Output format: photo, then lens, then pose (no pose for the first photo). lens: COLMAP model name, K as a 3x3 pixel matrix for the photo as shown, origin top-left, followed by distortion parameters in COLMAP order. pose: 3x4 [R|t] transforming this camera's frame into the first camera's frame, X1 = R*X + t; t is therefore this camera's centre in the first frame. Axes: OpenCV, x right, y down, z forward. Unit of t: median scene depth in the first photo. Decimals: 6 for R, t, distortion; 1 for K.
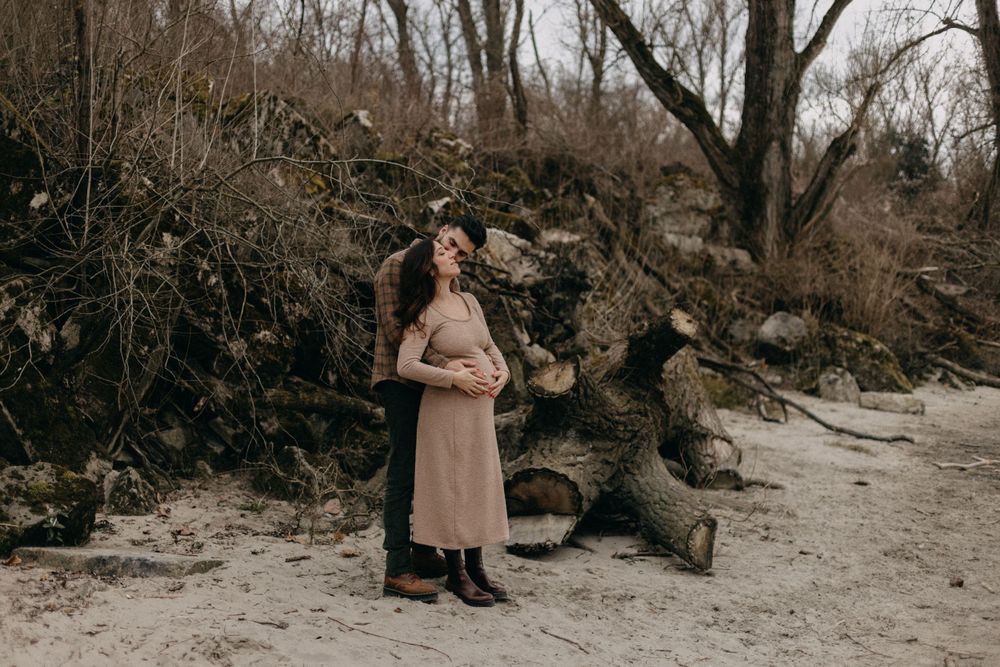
lens RADIAL K [[1484.5, 0, 500.0], [0, 1484.5, 333.5], [0, 0, 1]] dist [0.005580, -0.014483]
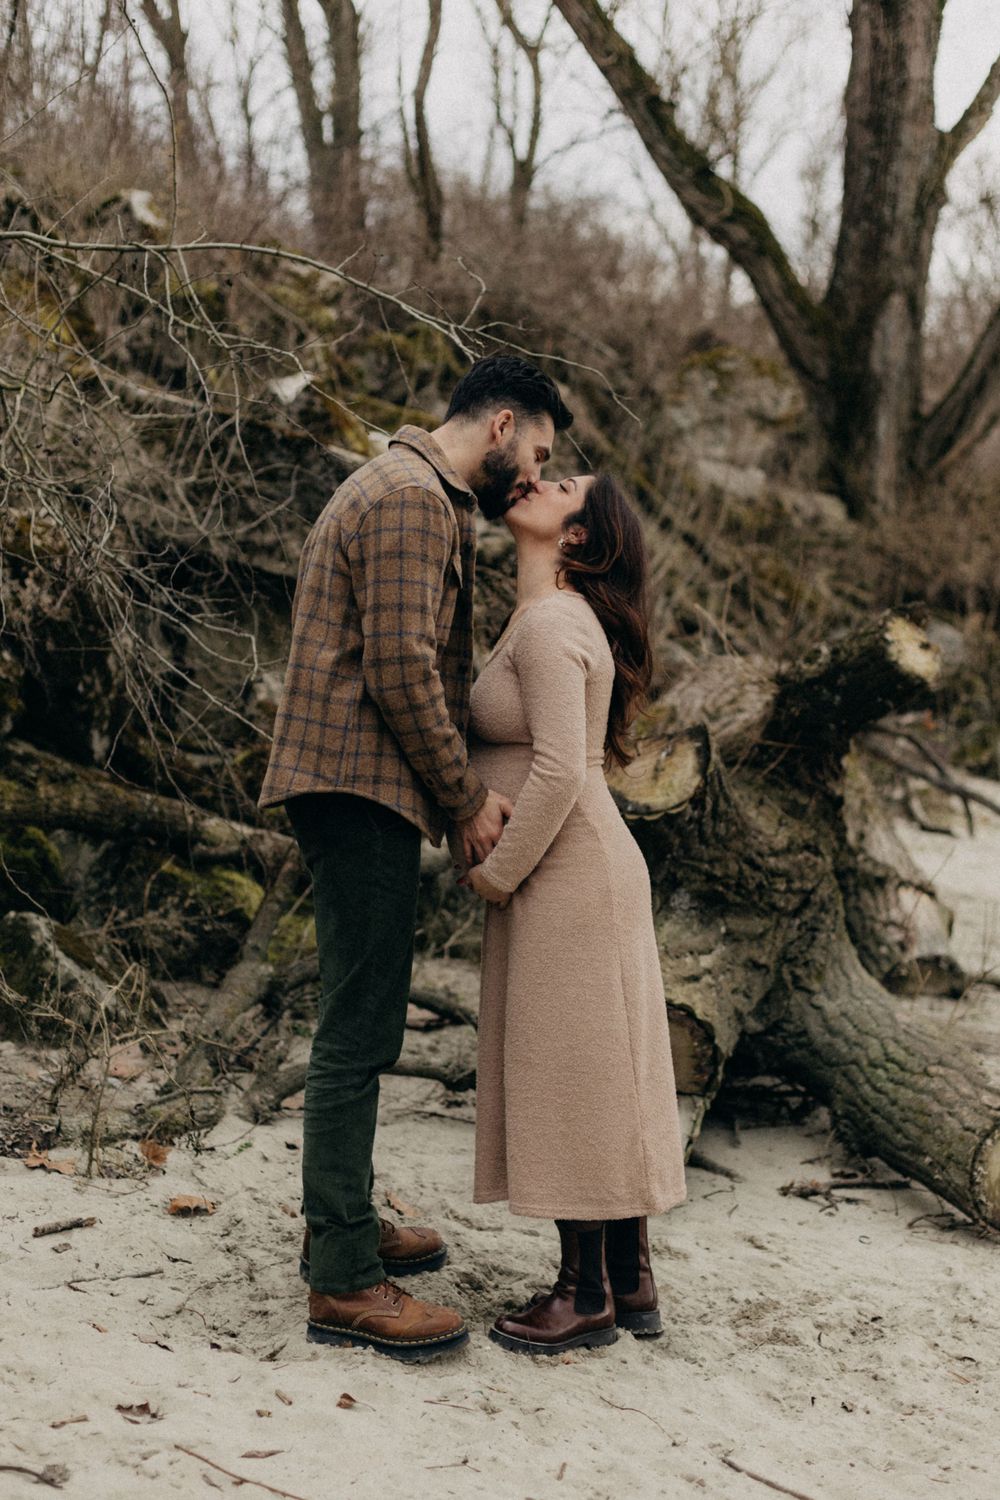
lens RADIAL K [[2512.6, 0, 500.0], [0, 2512.6, 750.0], [0, 0, 1]] dist [0.017306, -0.069614]
pose [[0.996817, 0.021009, 0.076902, -0.029895], [-0.024551, 0.998667, 0.045406, -0.004263], [-0.075846, -0.047150, 0.996004, 0.130276]]
